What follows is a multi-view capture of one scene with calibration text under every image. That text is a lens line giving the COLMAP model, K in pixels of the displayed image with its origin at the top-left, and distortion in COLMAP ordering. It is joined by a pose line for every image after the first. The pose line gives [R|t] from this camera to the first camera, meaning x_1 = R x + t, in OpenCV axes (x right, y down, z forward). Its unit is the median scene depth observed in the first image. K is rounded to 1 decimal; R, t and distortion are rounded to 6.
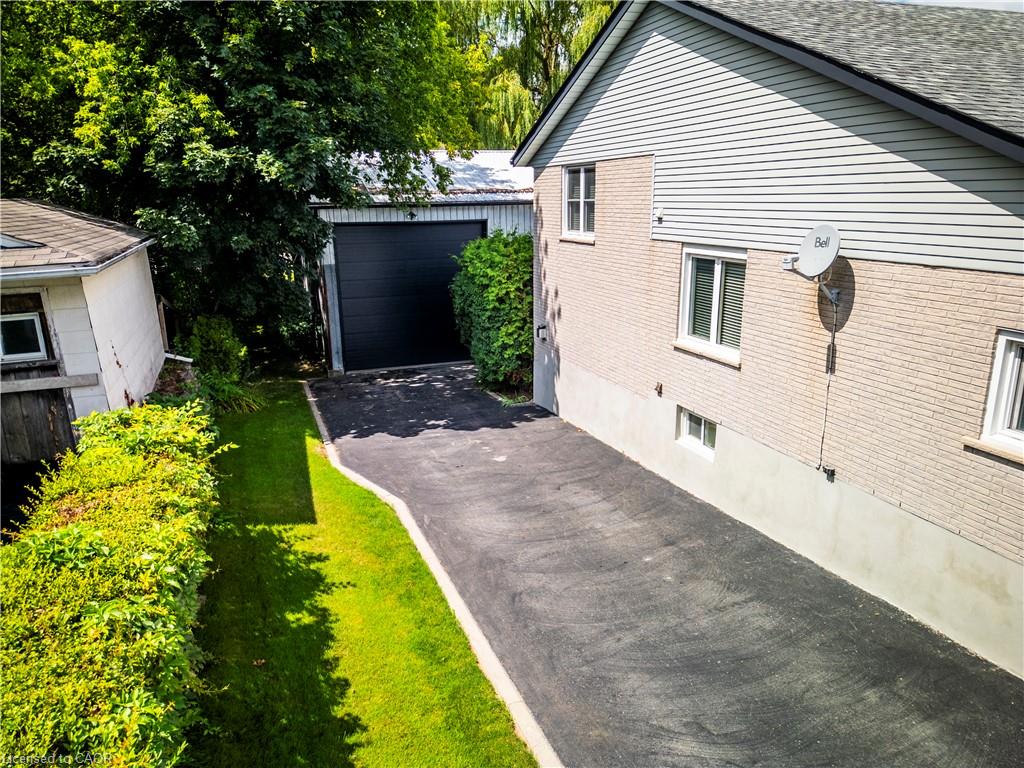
lens RADIAL K [[716.2, 0, 512.0], [0, 716.2, 384.0], [0, 0, 1]] dist [0.048175, -0.000259]
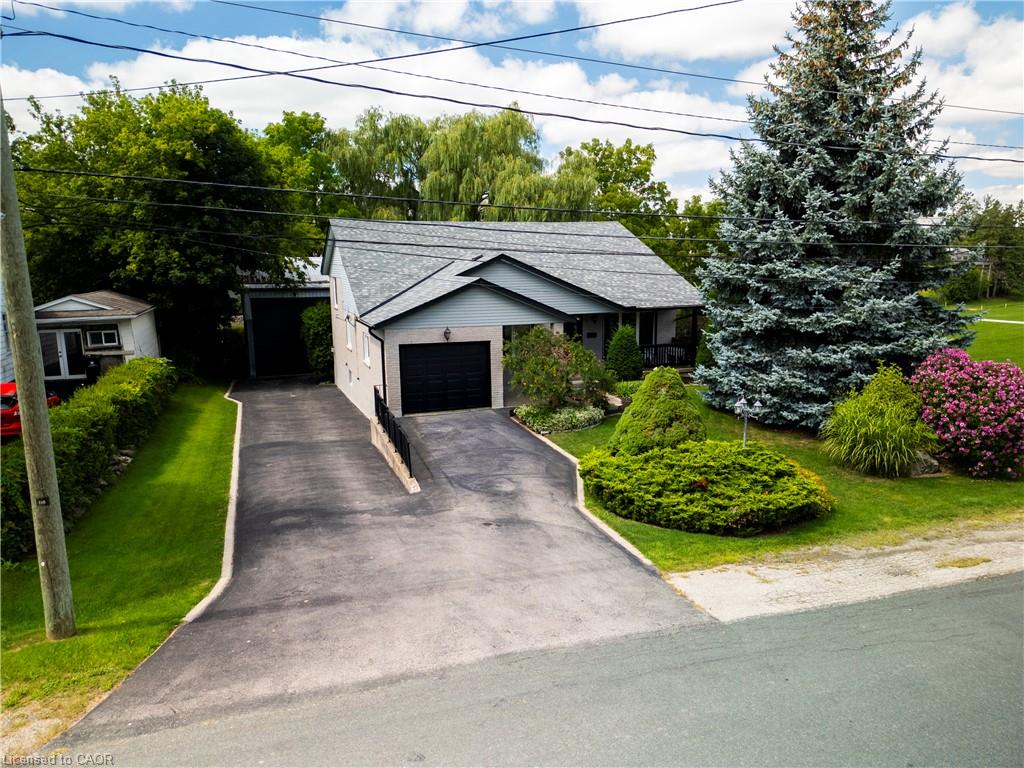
lens RADIAL K [[716.2, 0, 512.0], [0, 716.2, 384.0], [0, 0, 1]] dist [0.048175, -0.000259]
pose [[0.999970, 0.004088, -0.006601, 0.763405], [-0.004641, 0.996273, -0.086136, 0.277326], [0.006224, 0.086164, 0.996262, -1.475534]]
